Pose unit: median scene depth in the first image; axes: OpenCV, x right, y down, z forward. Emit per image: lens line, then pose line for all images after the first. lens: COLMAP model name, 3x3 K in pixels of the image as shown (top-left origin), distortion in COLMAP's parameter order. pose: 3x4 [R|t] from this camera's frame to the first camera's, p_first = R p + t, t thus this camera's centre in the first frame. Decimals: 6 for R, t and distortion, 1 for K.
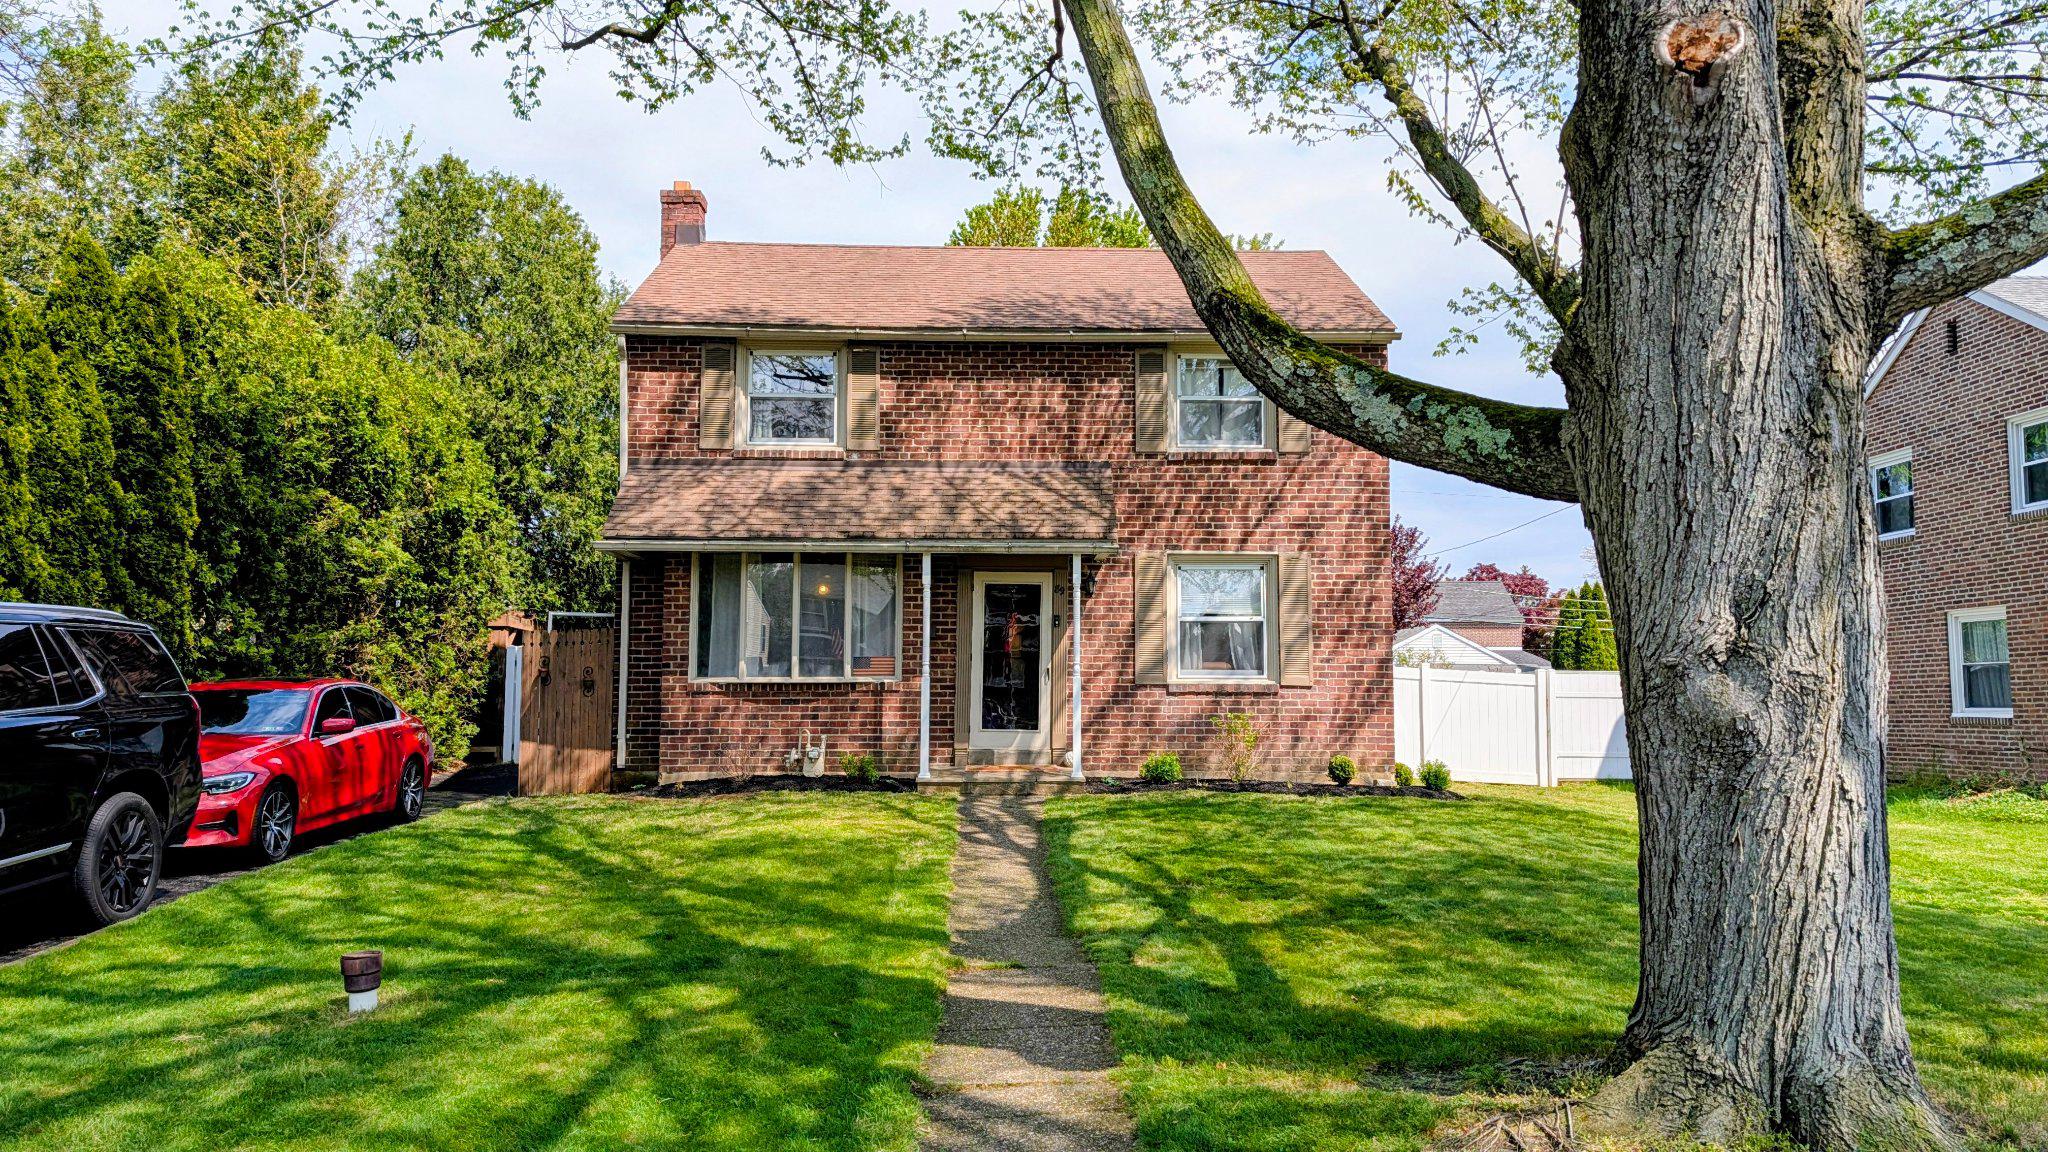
lens RADIAL K [[1407.2, 0, 1018.9], [0, 1407.2, 578.3], [0, 0, 1]] dist [0.130926, -0.362754]
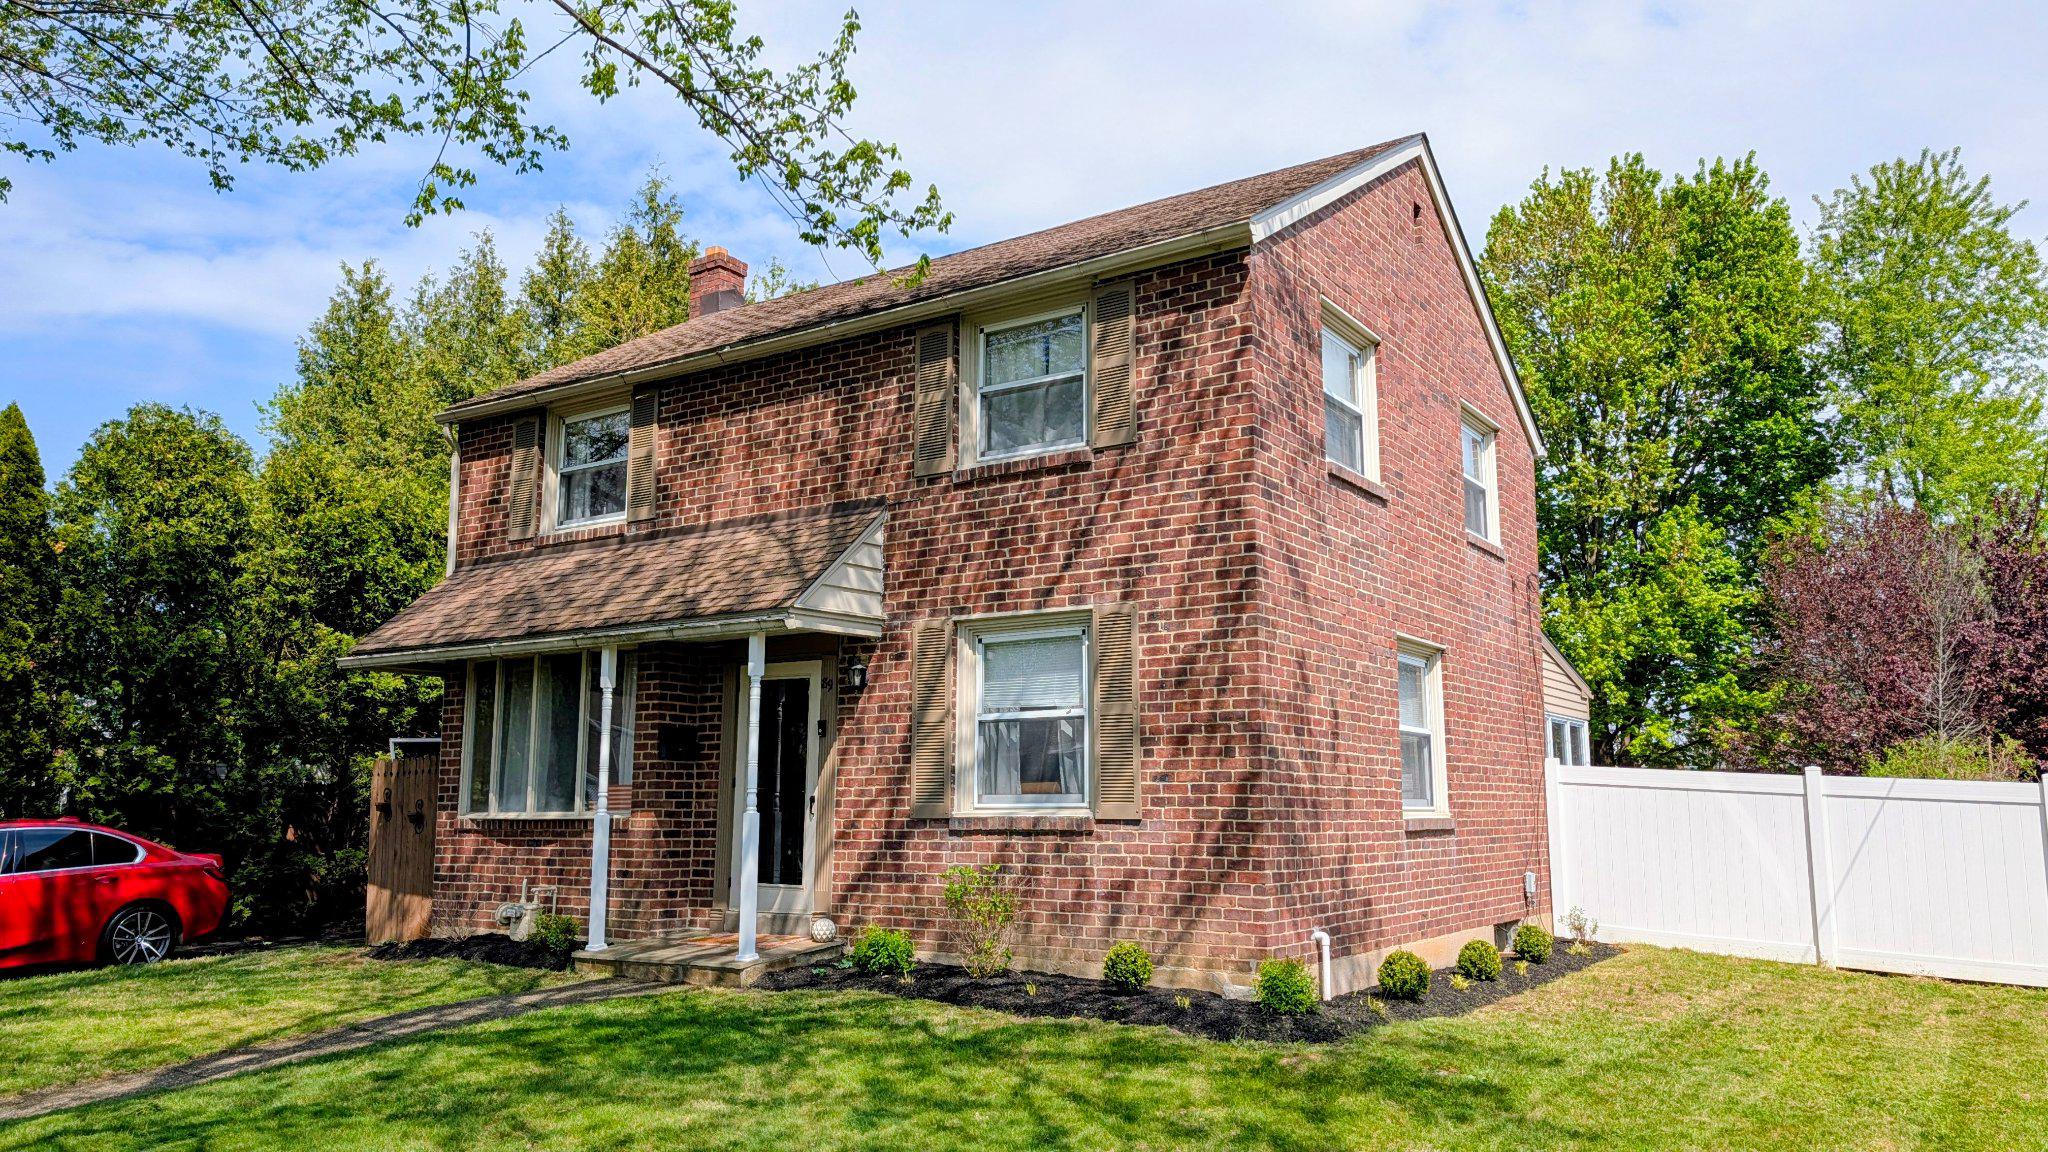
lens RADIAL K [[1438.7, 0, 1027.7], [0, 1438.7, 586.1], [0, 0, 1]] dist [0.076401, -0.122975]
pose [[0.828046, -0.090254, -0.553348, 0.516898], [0.053835, 0.995197, -0.081761, 0.023812], [0.558069, 0.037913, 0.828928, 0.453245]]
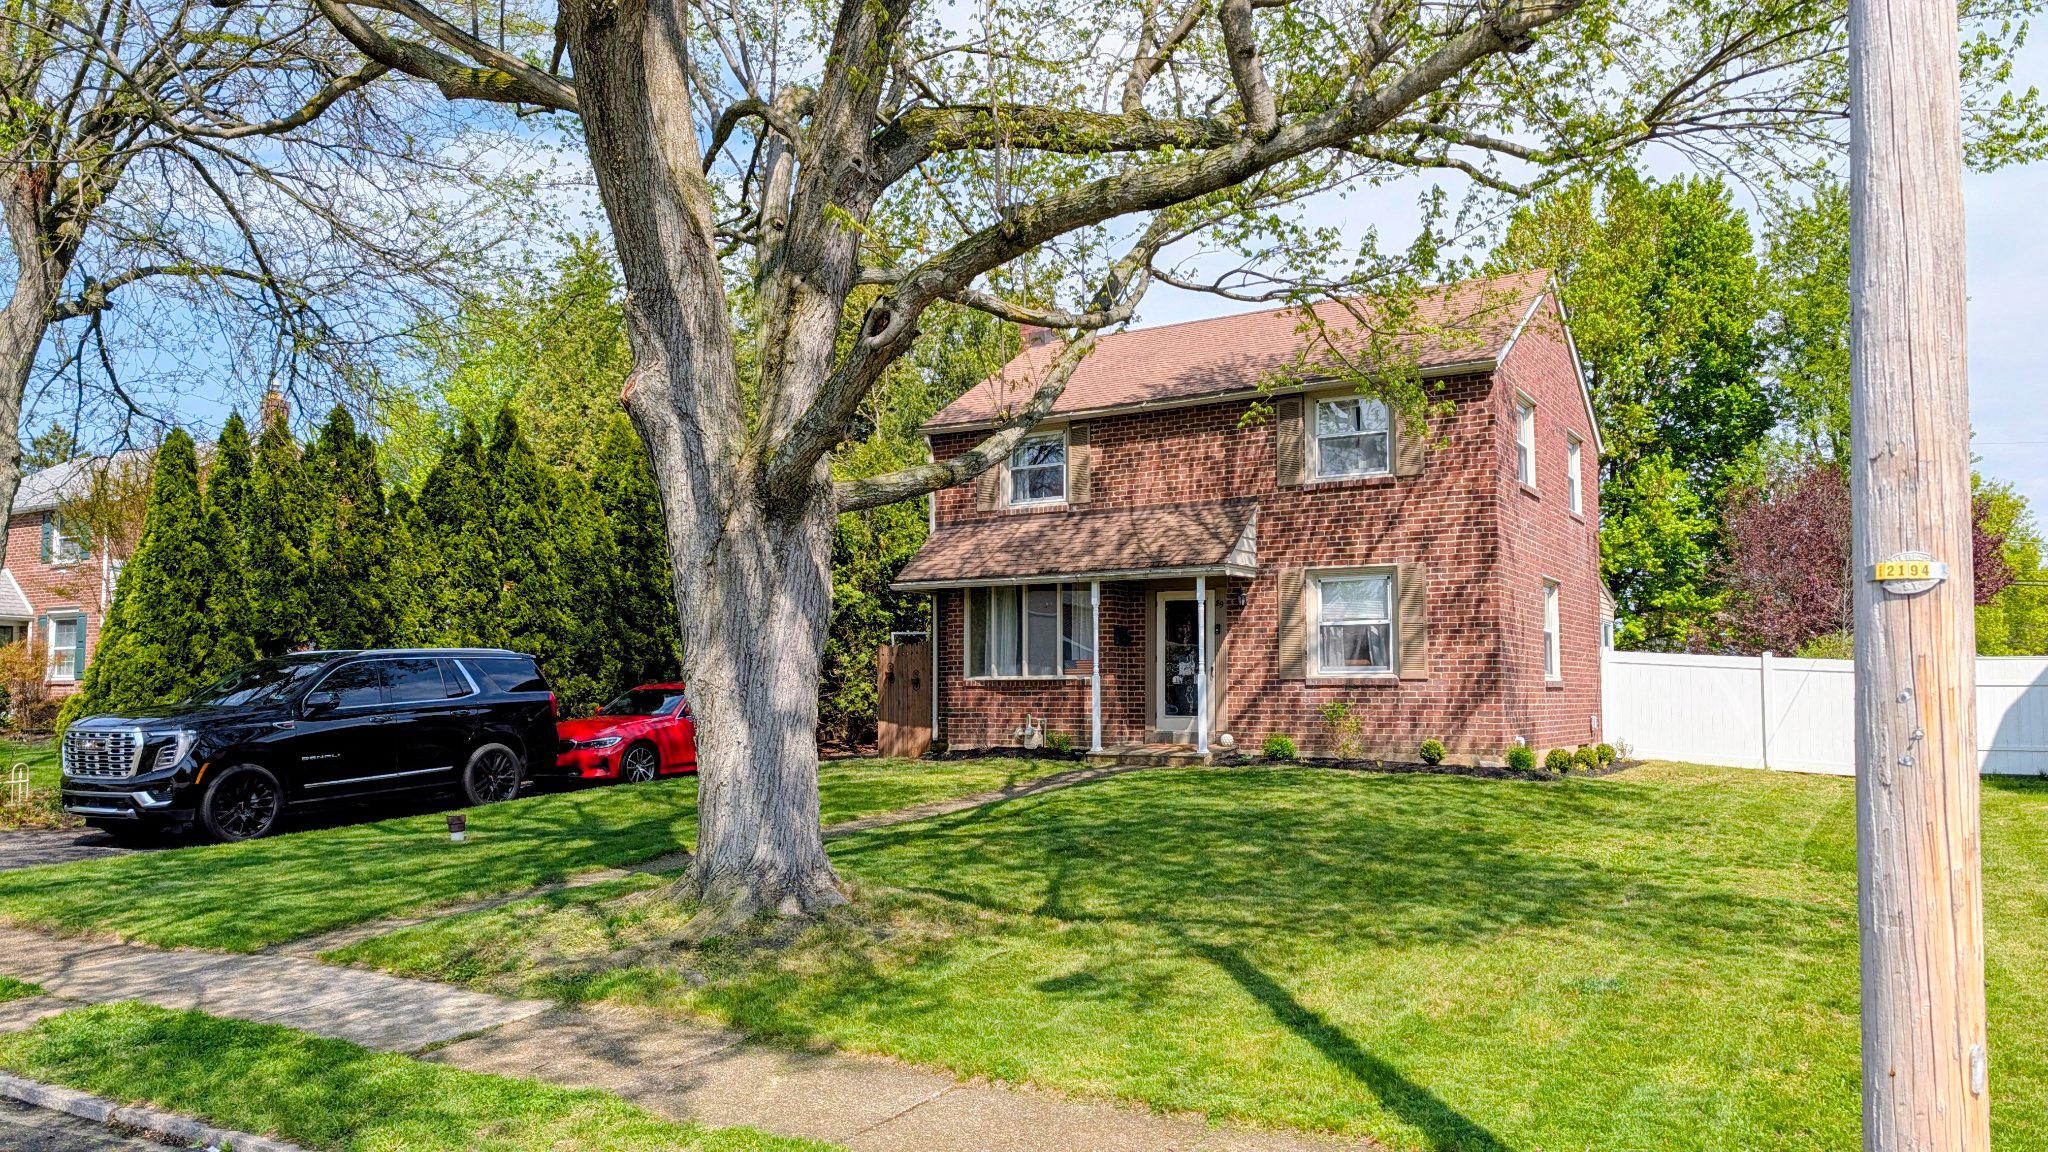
lens RADIAL K [[1391.3, 0, 997.7], [0, 1391.3, 605.7], [0, 0, 1]] dist [0.044835, -0.106915]
pose [[0.836339, -0.037880, -0.546902, 0.533992], [0.050116, 0.998715, 0.007466, -0.008789], [0.545917, -0.033652, 0.837163, -0.131925]]
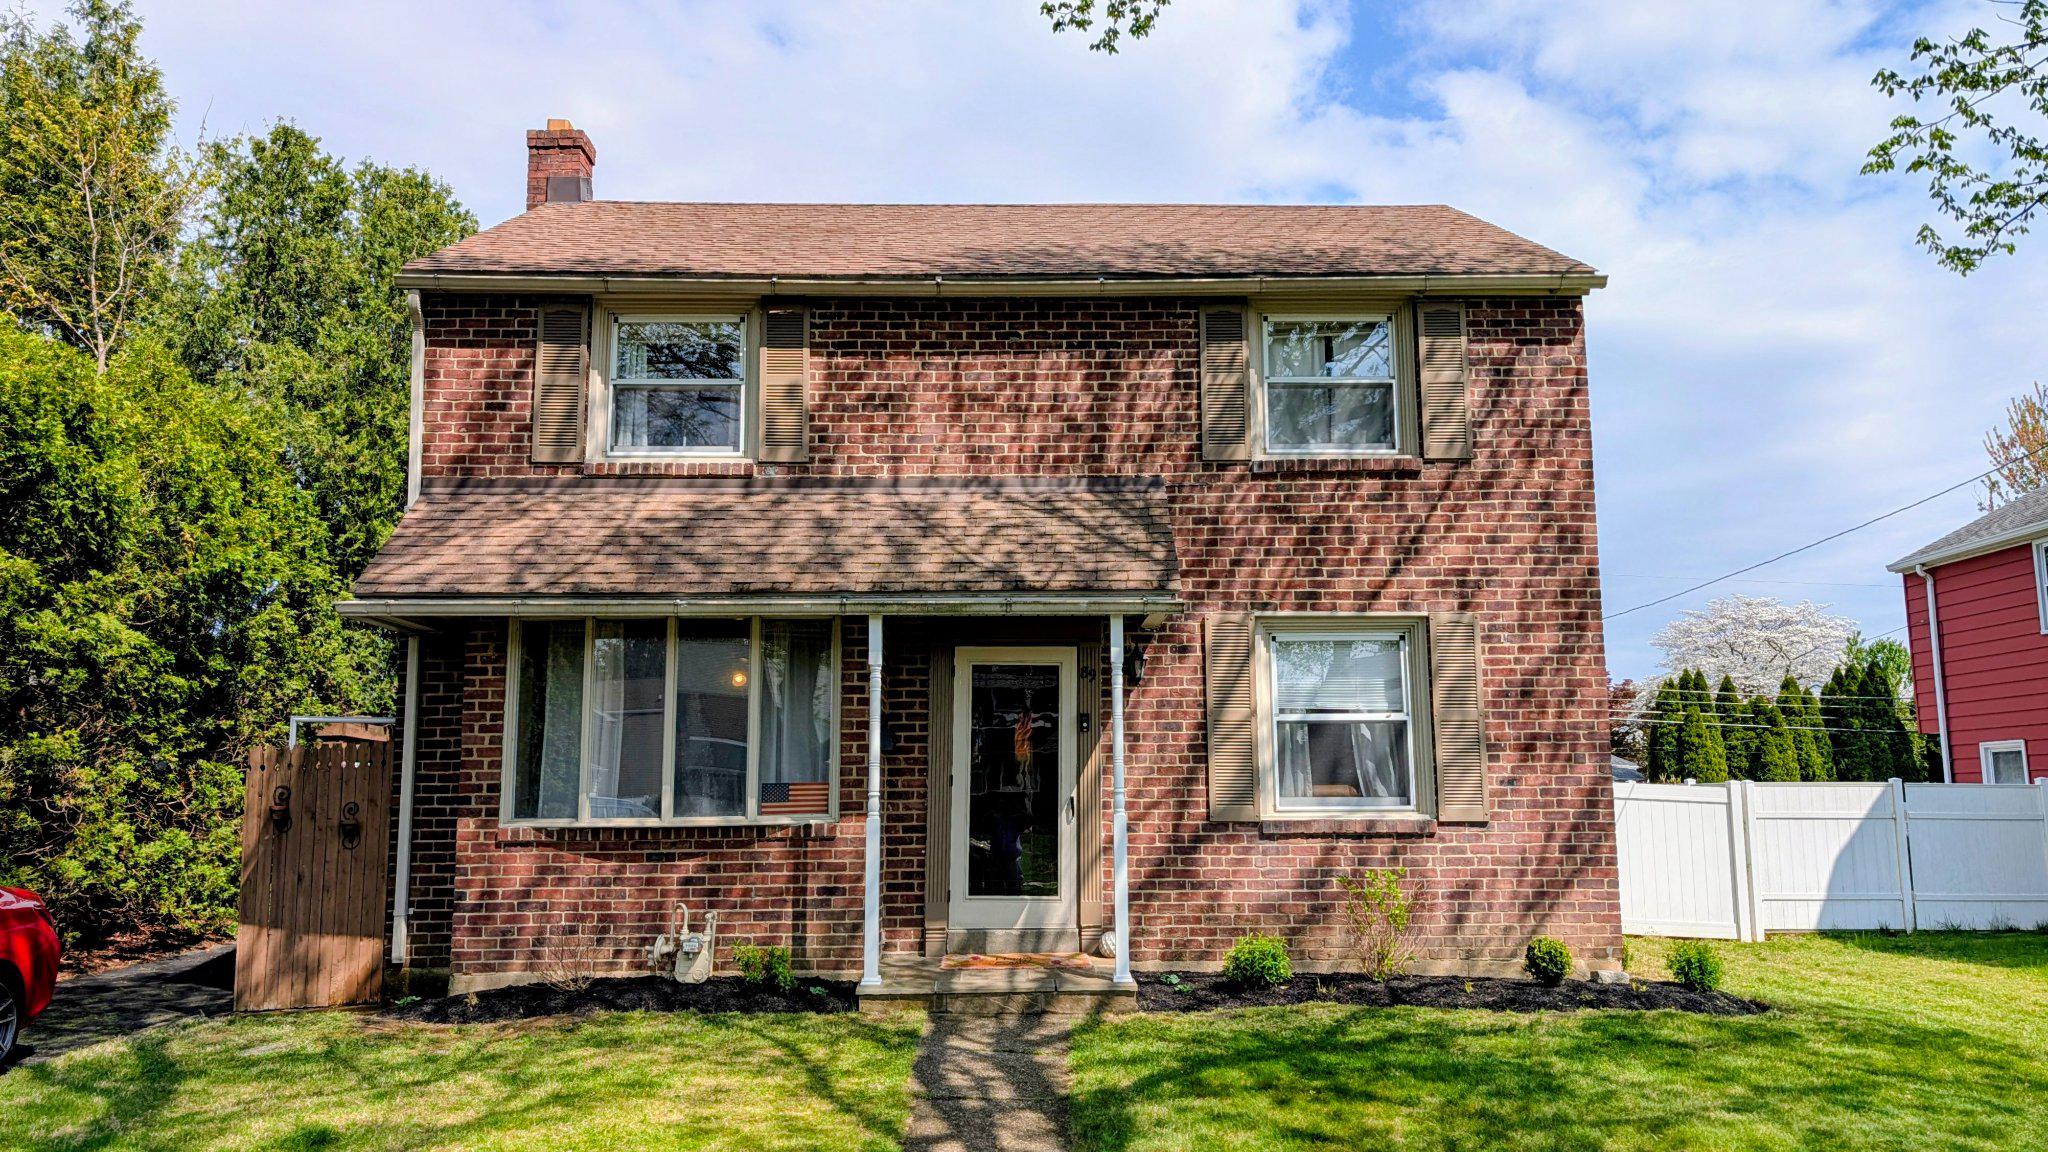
lens RADIAL K [[1438.7, 0, 1027.7], [0, 1438.7, 586.1], [0, 0, 1]] dist [0.076401, -0.122975]
pose [[0.999937, -0.010128, -0.004737, 0.004887], [0.009816, 0.998044, -0.061737, 0.008407], [0.005353, 0.061687, 0.998081, 0.341472]]
